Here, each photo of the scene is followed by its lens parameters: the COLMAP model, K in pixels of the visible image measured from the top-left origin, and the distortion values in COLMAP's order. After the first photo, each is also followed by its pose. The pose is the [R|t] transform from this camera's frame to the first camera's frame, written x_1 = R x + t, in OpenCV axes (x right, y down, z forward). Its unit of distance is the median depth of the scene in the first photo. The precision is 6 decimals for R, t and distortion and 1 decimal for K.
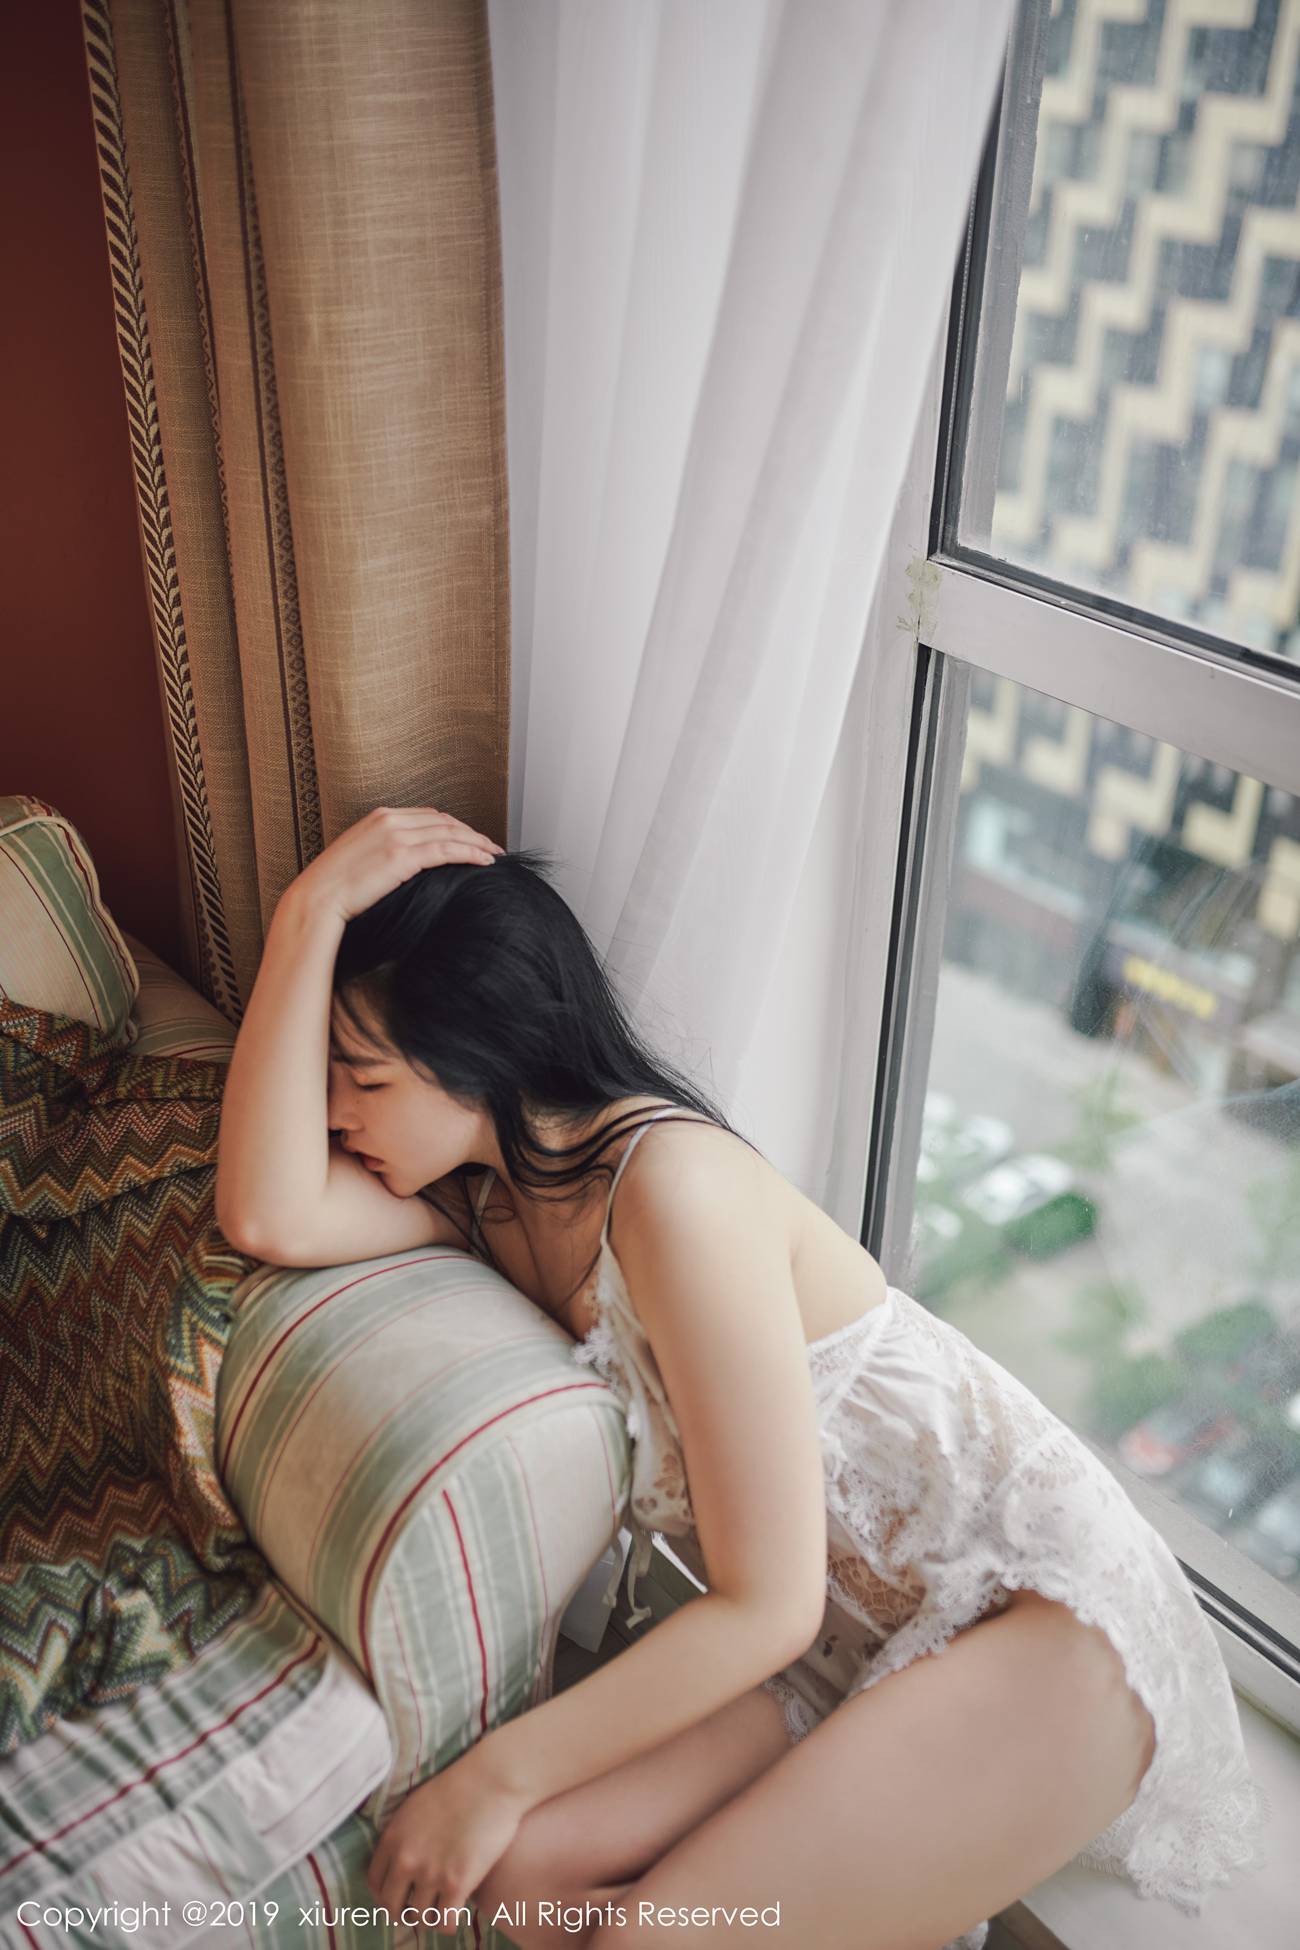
lens RADIAL K [[1985.5, 0, 650.0], [0, 1985.5, 975.0], [0, 0, 1]] dist [-0.006201, -0.008622]
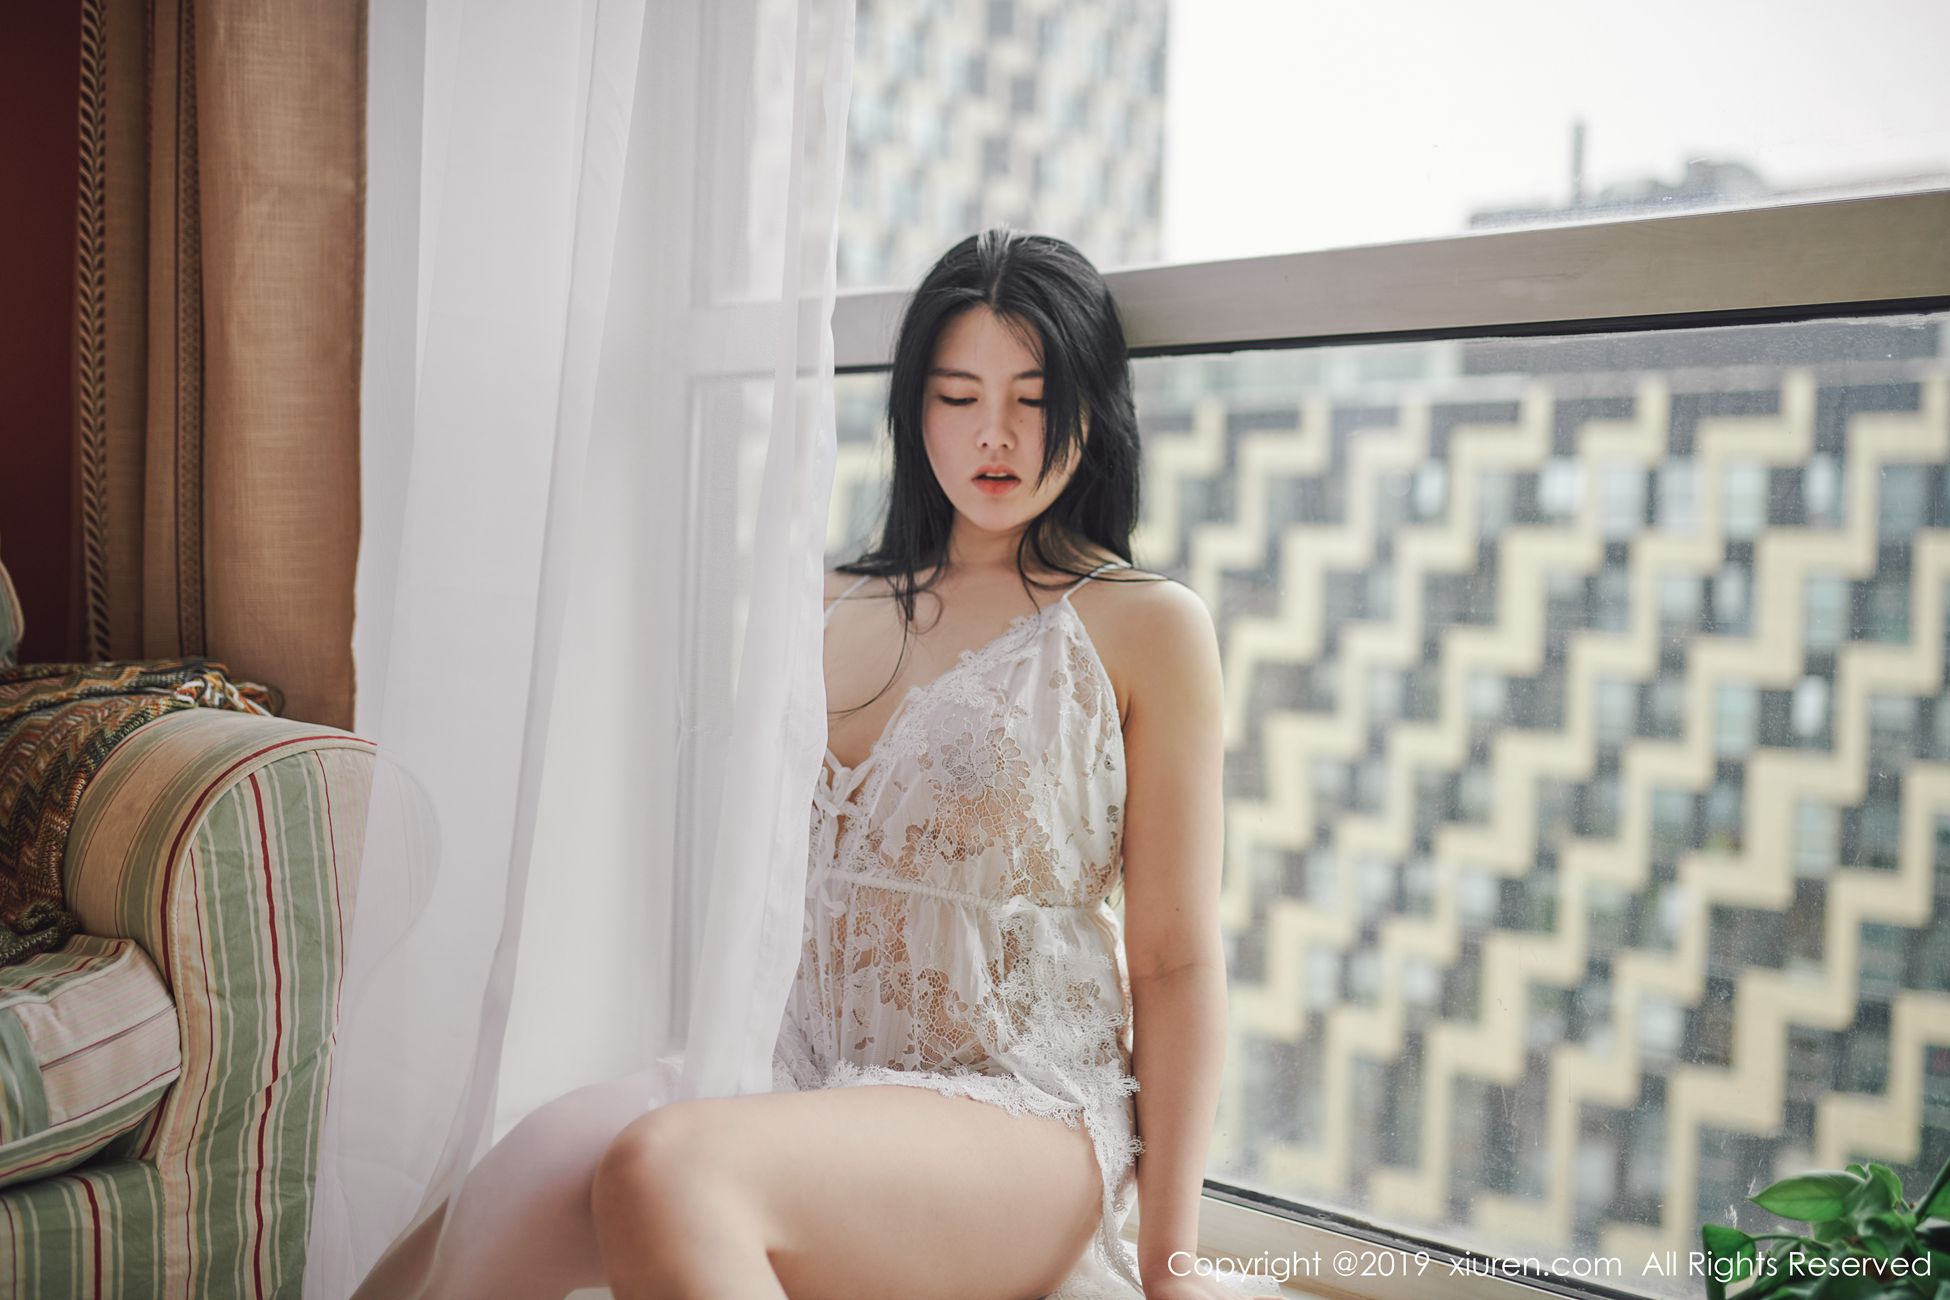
lens RADIAL K [[1985.5, 0, 975.0], [0, 1985.5, 650.0], [0, 0, 1]] dist [-0.006201, -0.008622]
pose [[0.983832, -0.001818, 0.179083, 0.102020], [0.090729, 0.867194, -0.489636, 0.782191], [-0.154410, 0.497968, 0.853338, -0.087265]]
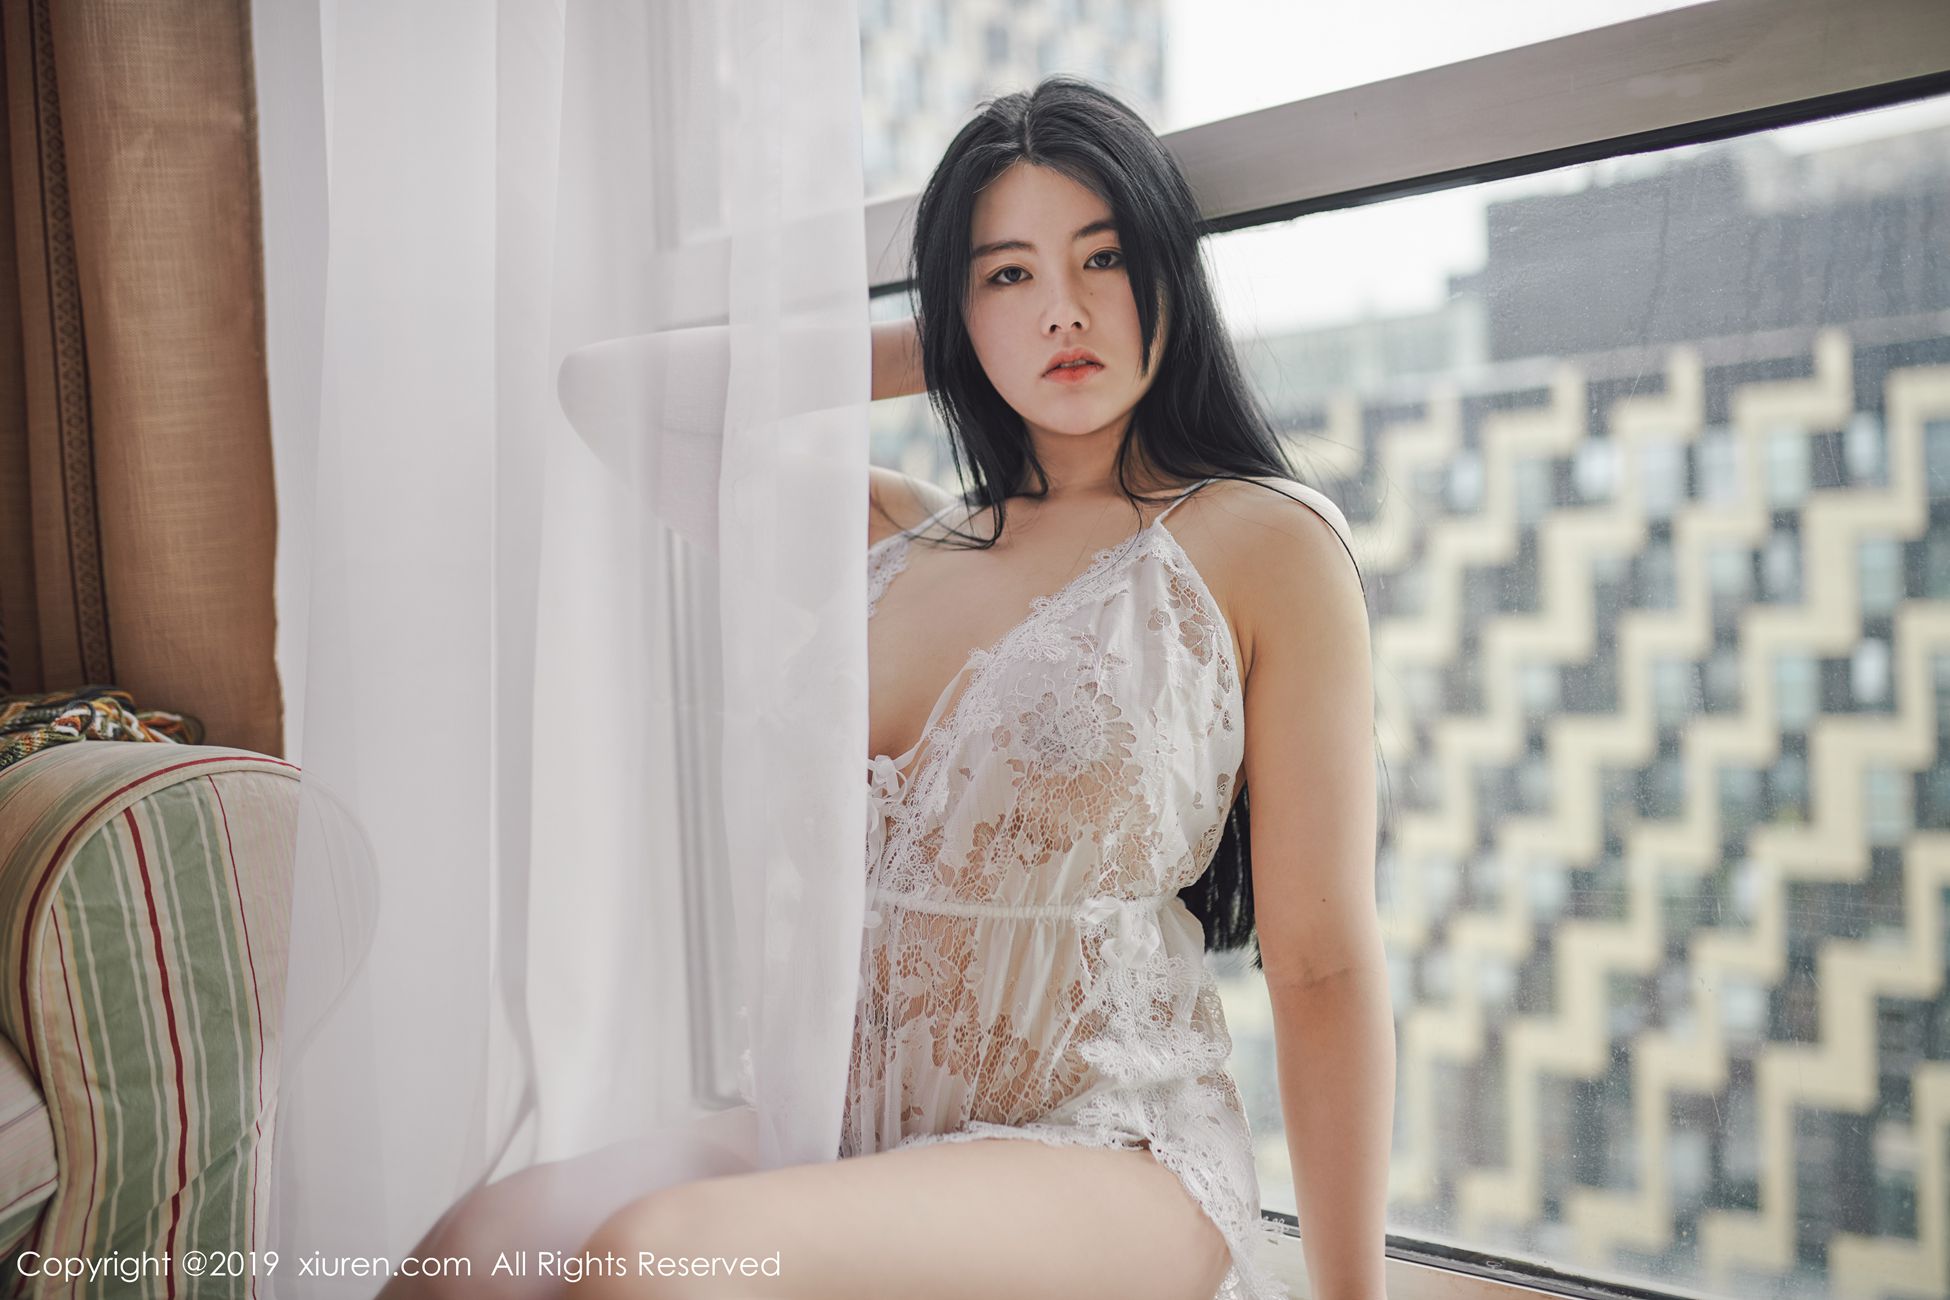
lens RADIAL K [[2000.7, 0, 975.0], [0, 2000.7, 650.0], [0, 0, 1]] dist [-0.000571, 0.000021]
pose [[0.984685, -0.072437, 0.158580, 0.141988], [0.143814, 0.851668, -0.503964, 0.710180], [-0.098551, 0.519052, 0.849042, 0.118666]]
